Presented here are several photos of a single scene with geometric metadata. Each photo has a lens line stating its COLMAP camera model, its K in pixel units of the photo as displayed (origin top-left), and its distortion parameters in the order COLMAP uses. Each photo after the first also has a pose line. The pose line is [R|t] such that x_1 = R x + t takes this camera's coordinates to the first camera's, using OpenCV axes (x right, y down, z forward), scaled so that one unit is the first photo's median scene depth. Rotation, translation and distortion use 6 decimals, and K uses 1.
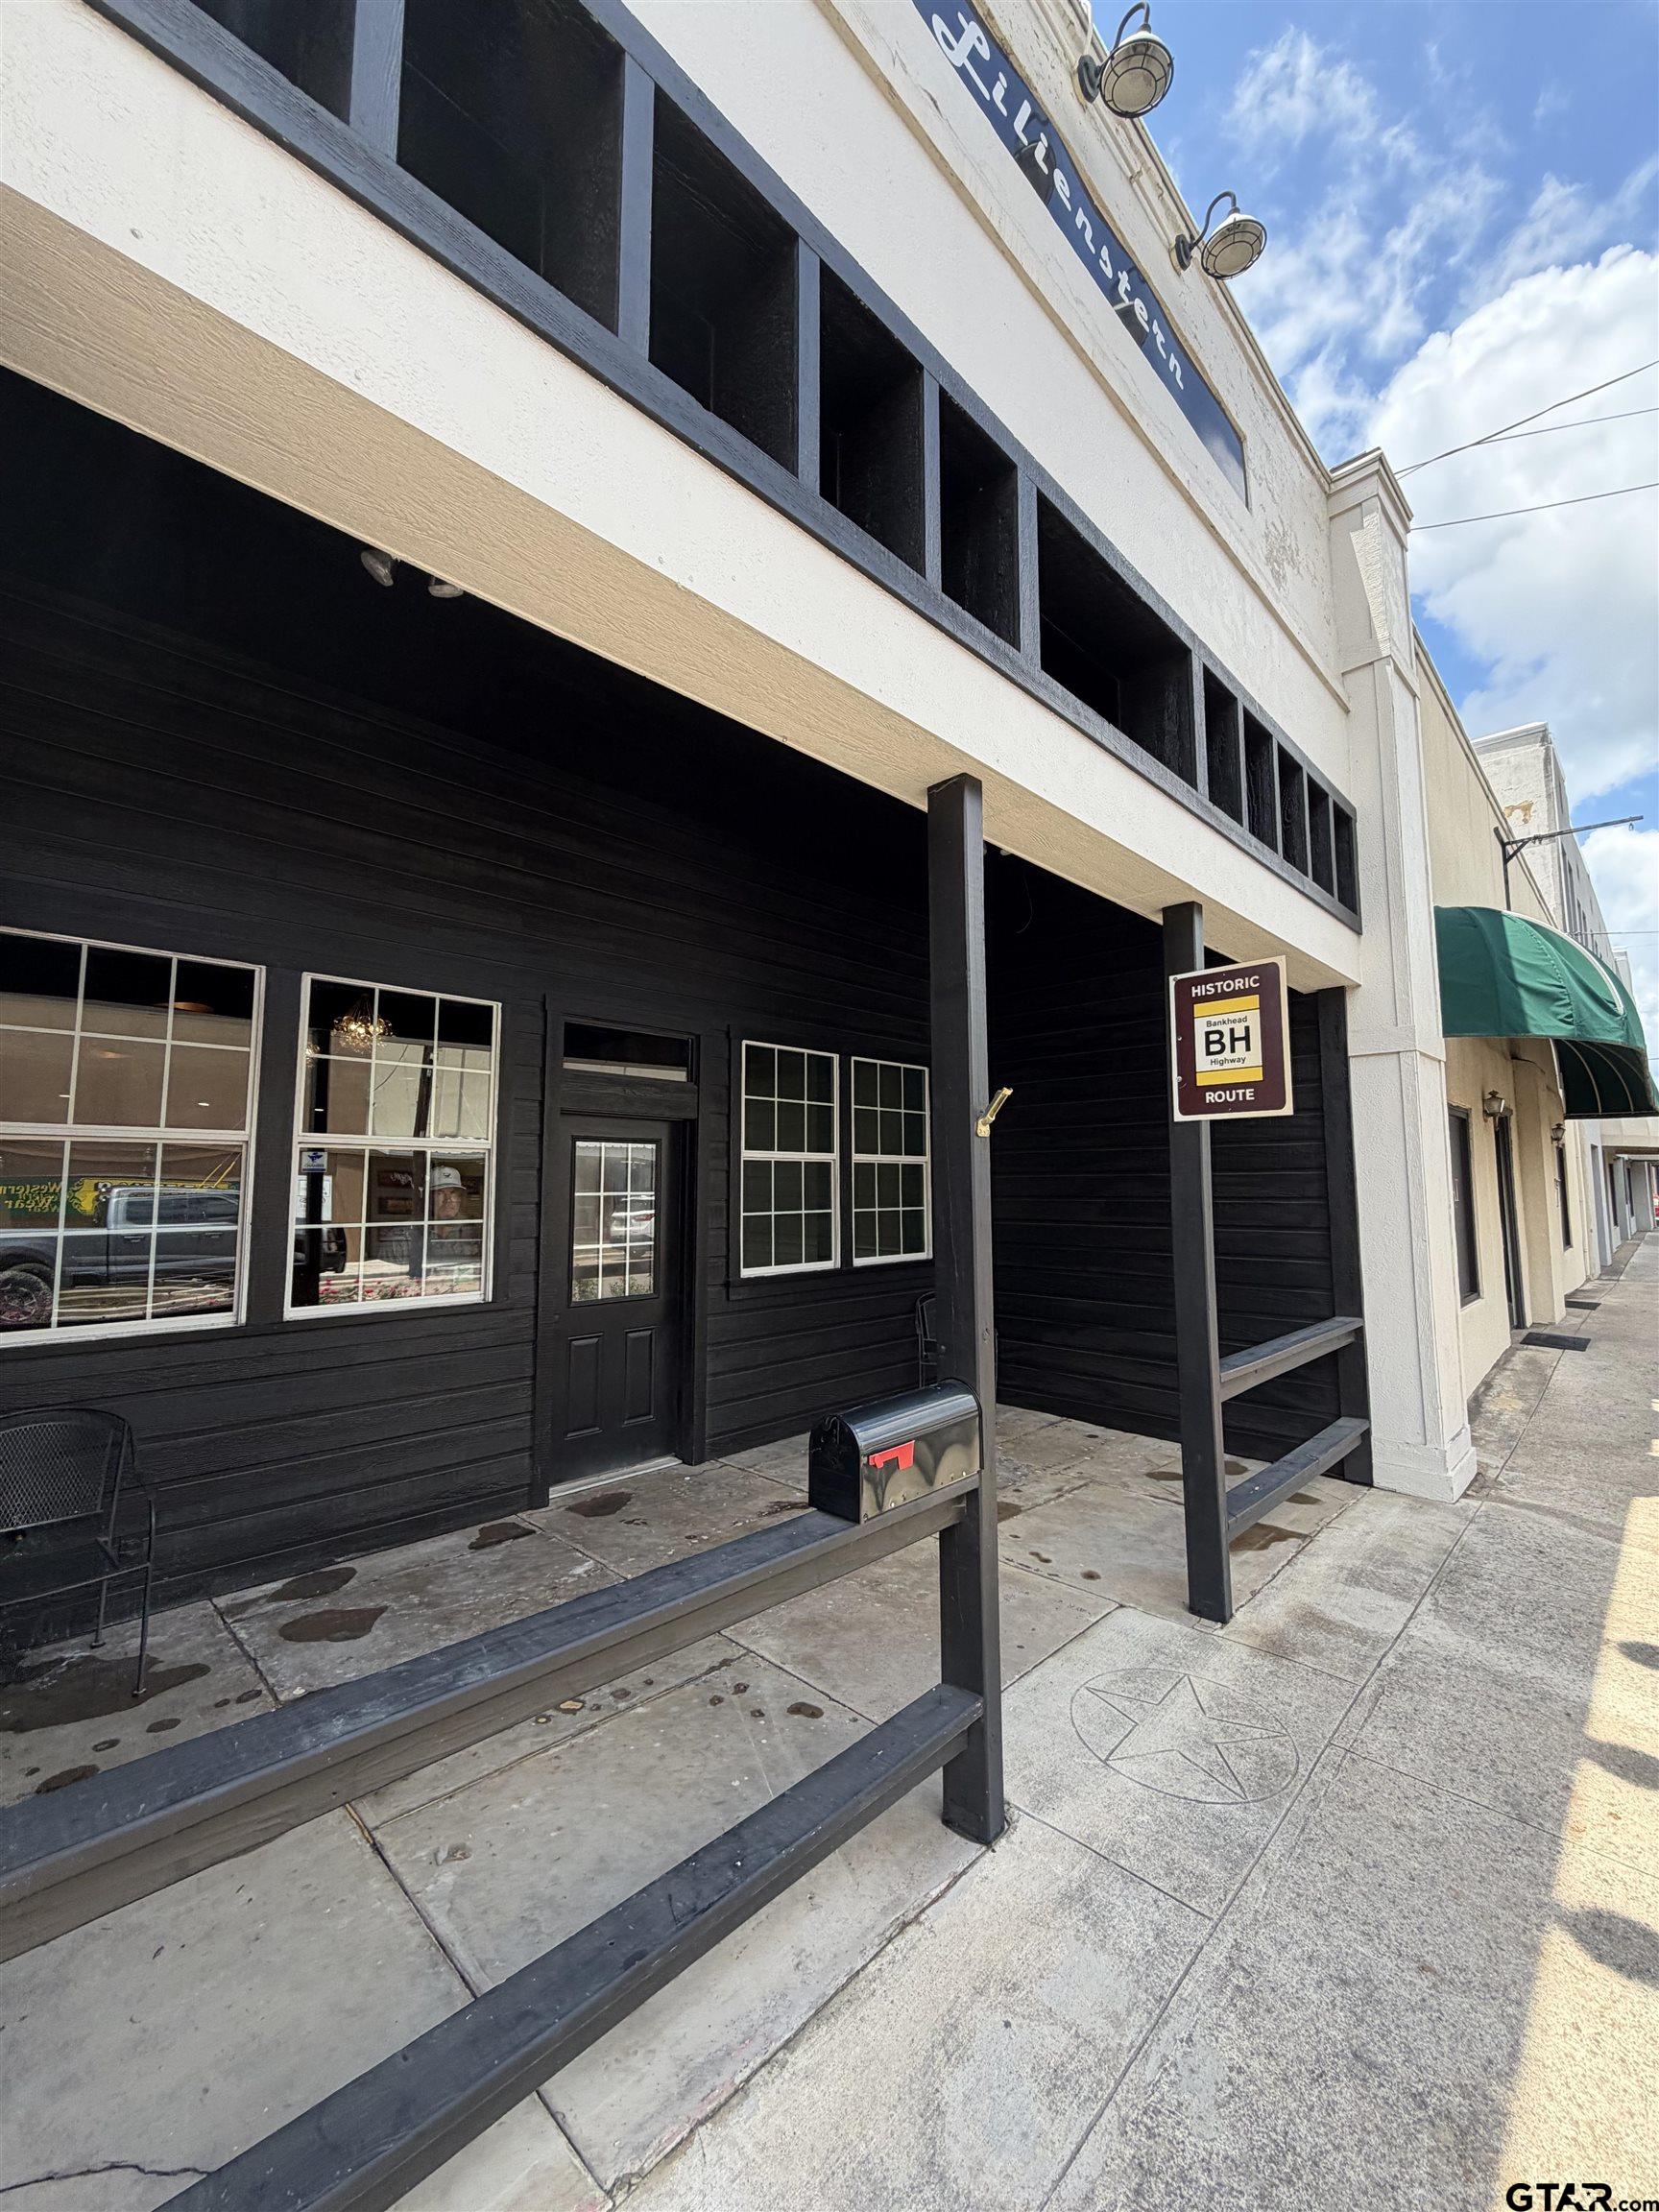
lens RADIAL K [[881.4, 0, 829.7], [0, 881.4, 1099.3], [0, 0, 1]] dist [-0.000037, 0.000263]
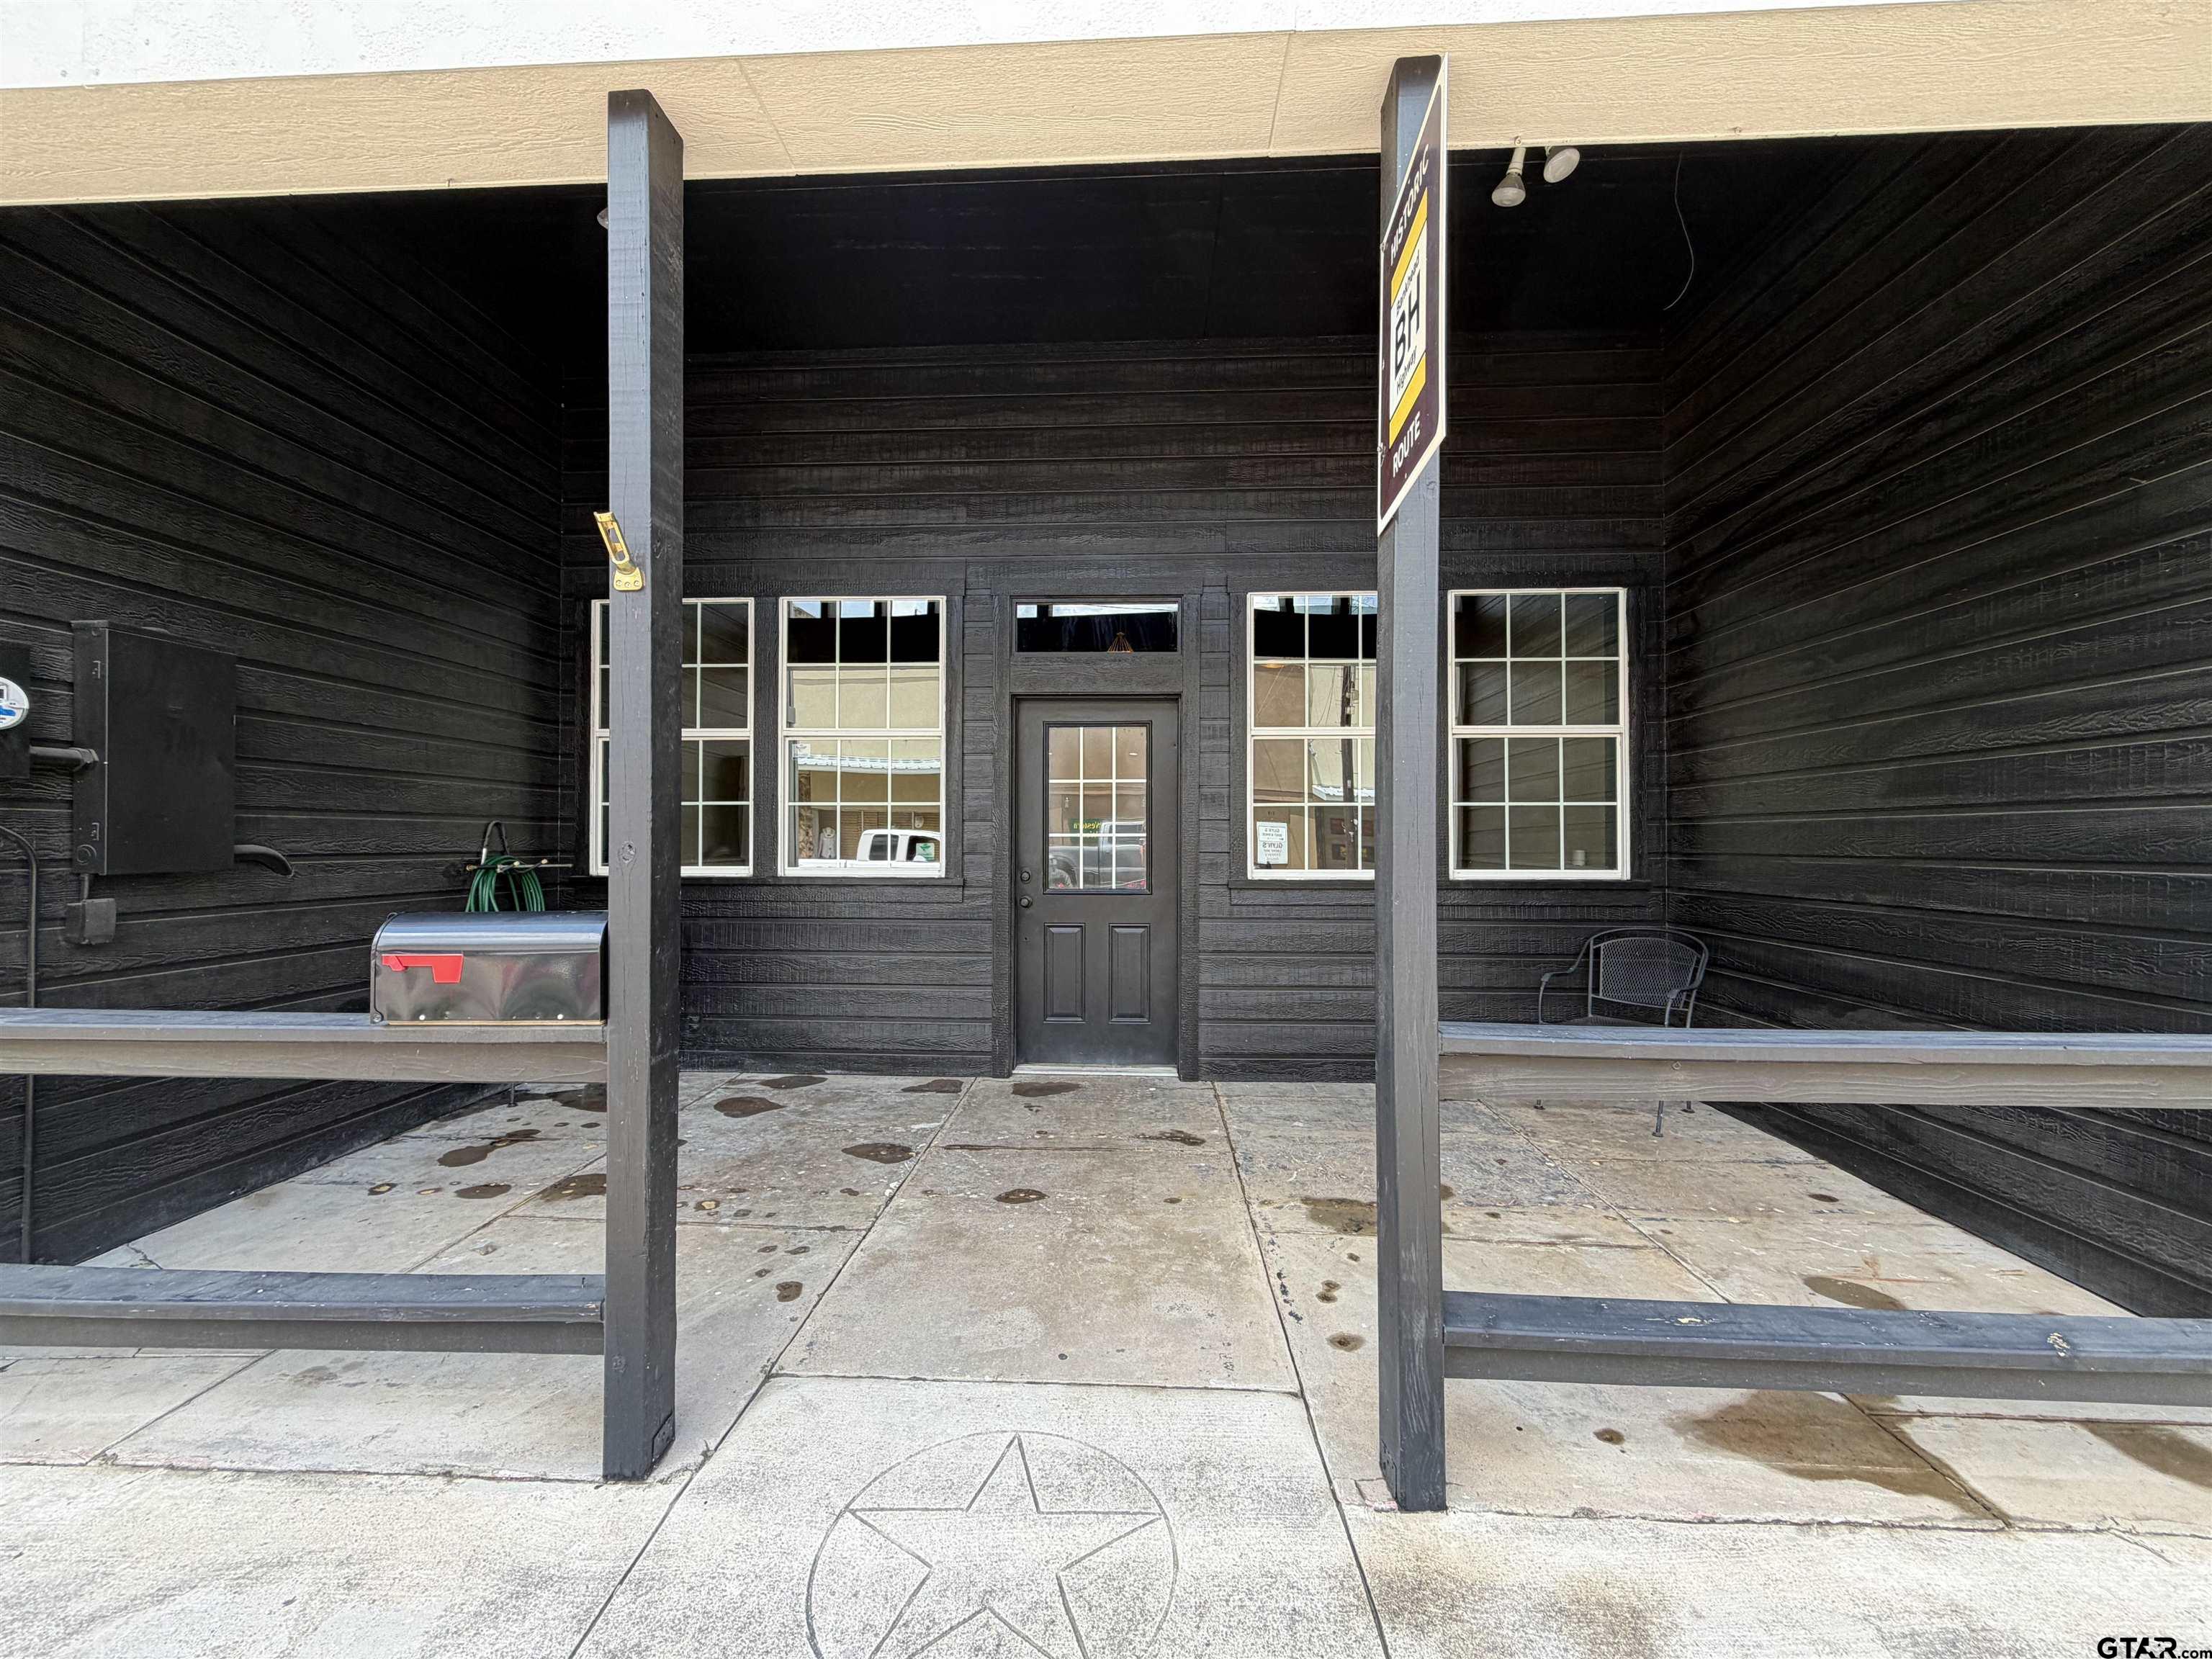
lens RADIAL K [[881.4, 0, 1099.6], [0, 881.4, 830.7], [0, 0, 1]] dist [-0.000037, 0.000263]
pose [[0.662424, -0.005913, -0.749106, 0.576950], [0.070849, 0.995981, 0.054790, 0.134289], [0.745771, -0.089368, 0.660181, 0.460988]]
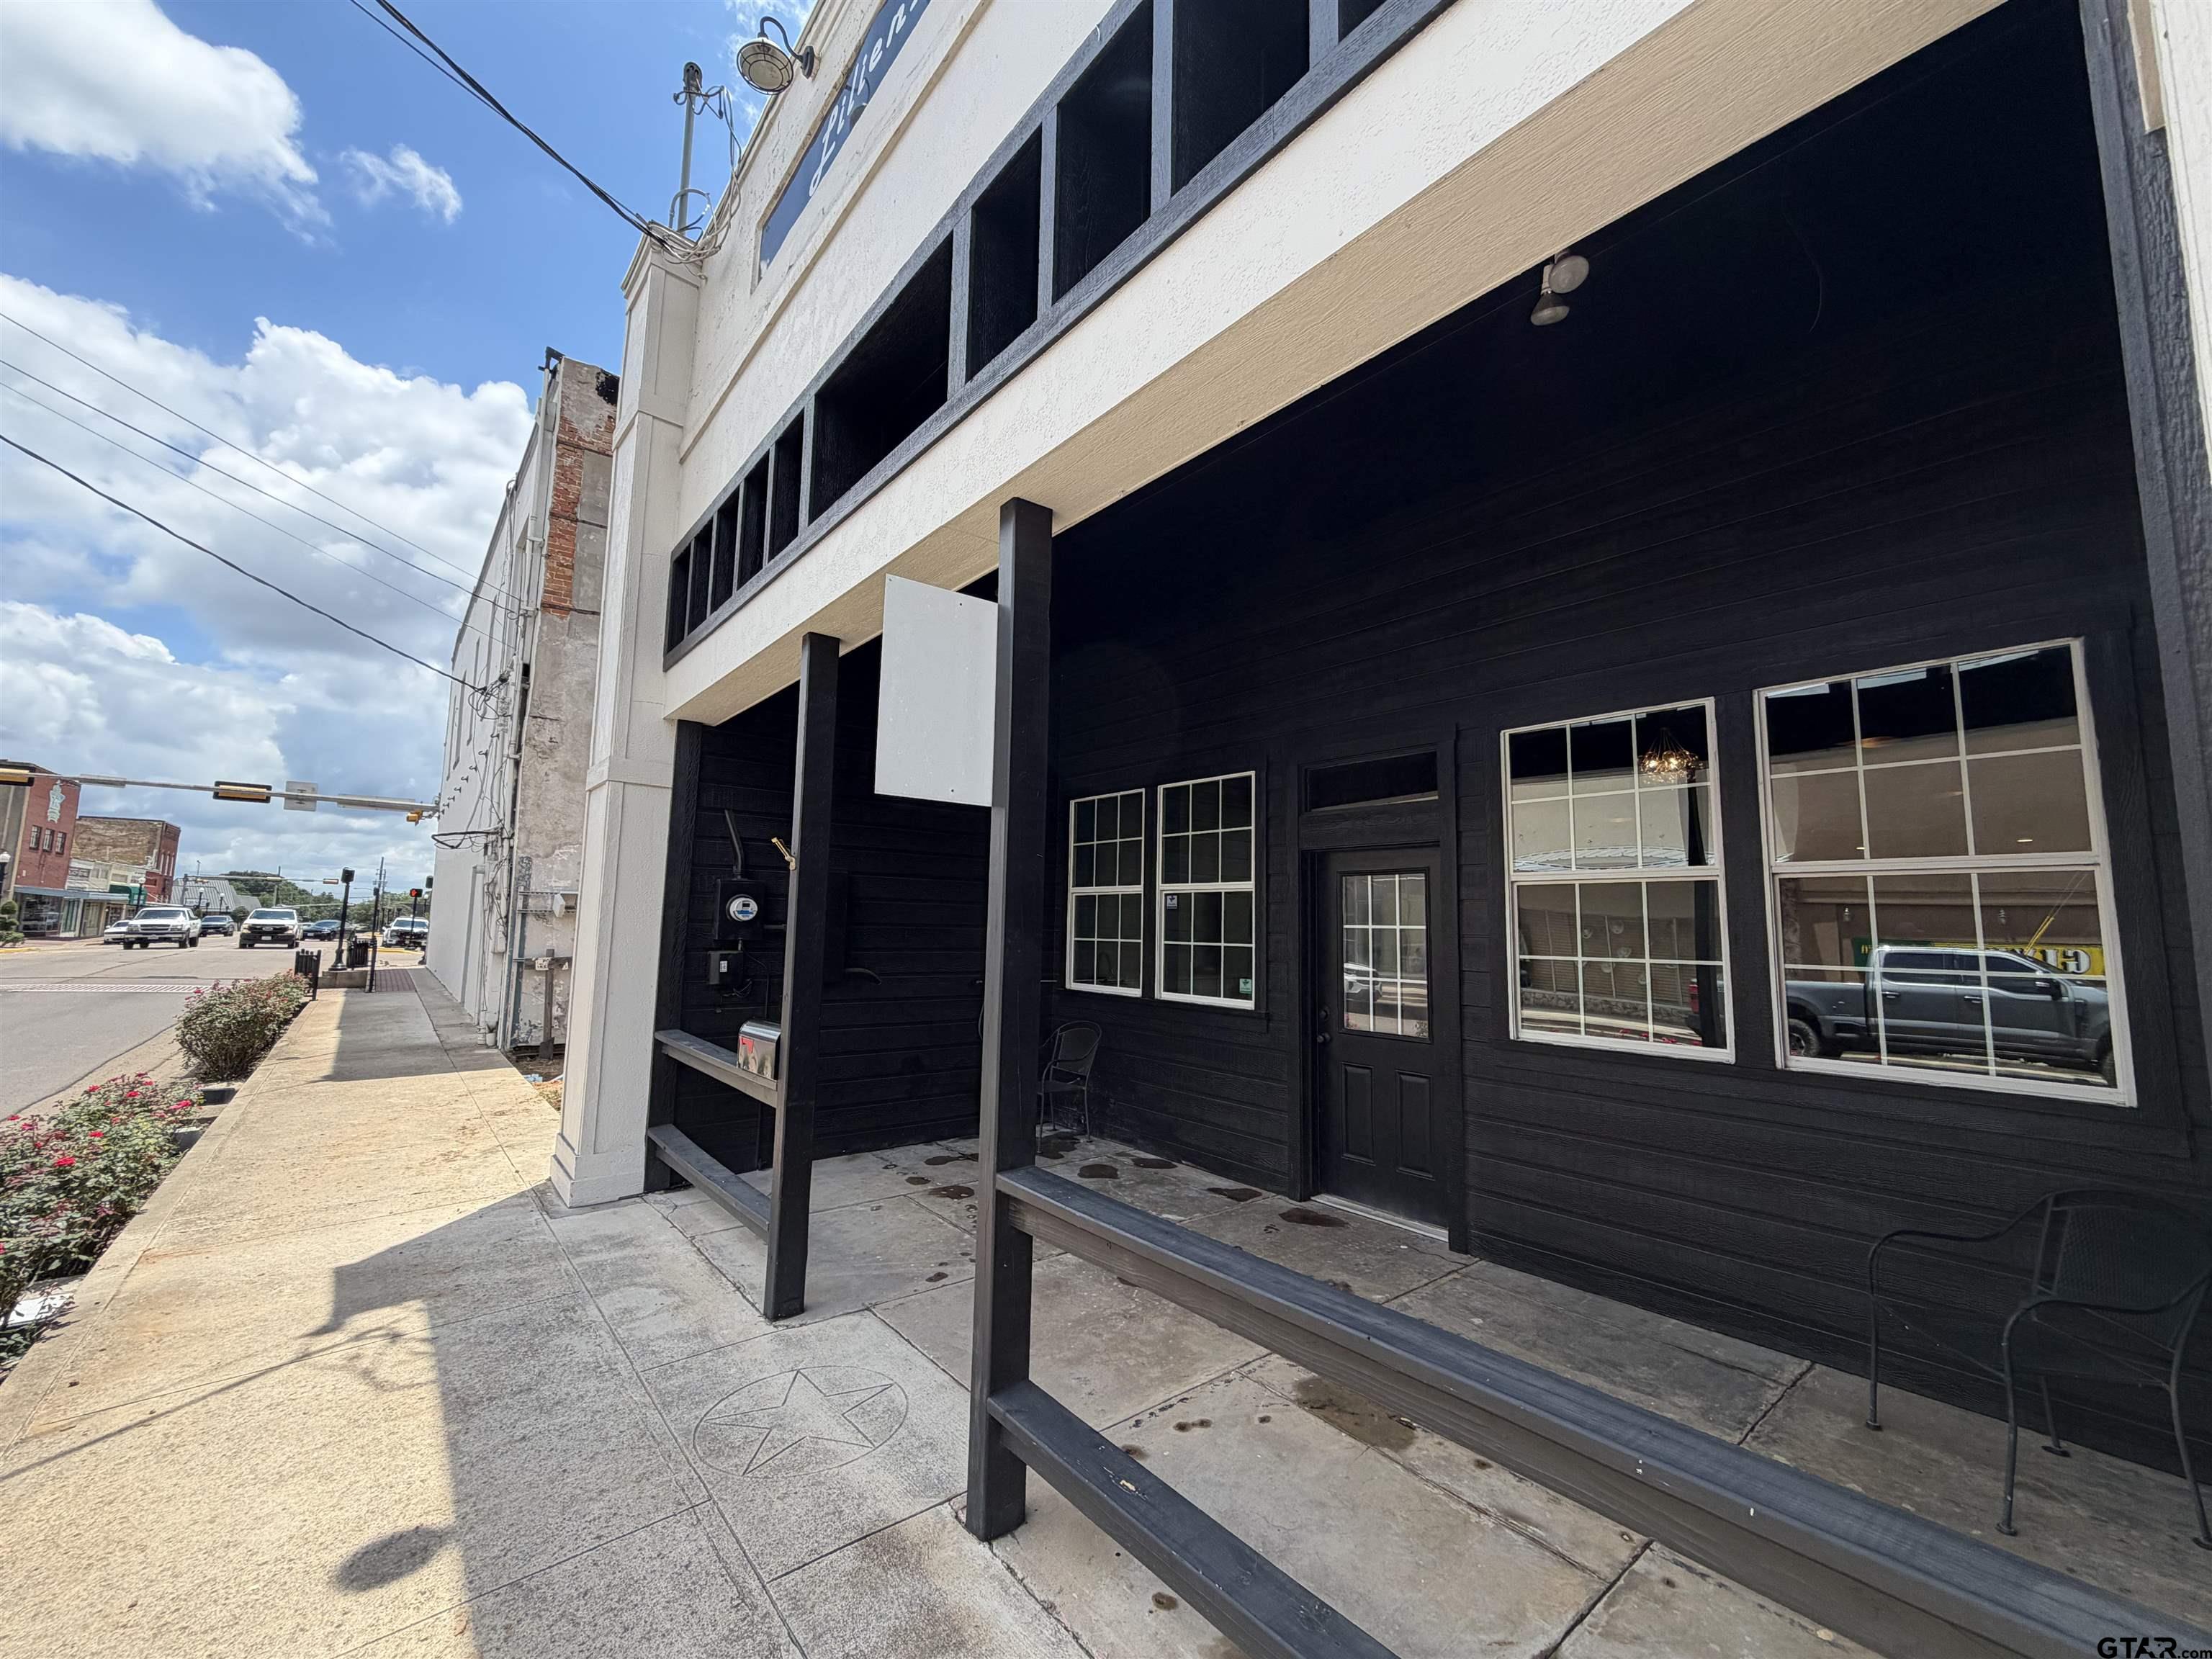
lens RADIAL K [[881.4, 0, 1100.6], [0, 881.4, 832.3], [0, 0, 1]] dist [-0.000037, 0.000263]
pose [[-0.114853, -0.108422, -0.987448, 0.953040], [0.076494, 0.990109, -0.117612, 0.116114], [0.990433, -0.089042, -0.105424, 0.990240]]
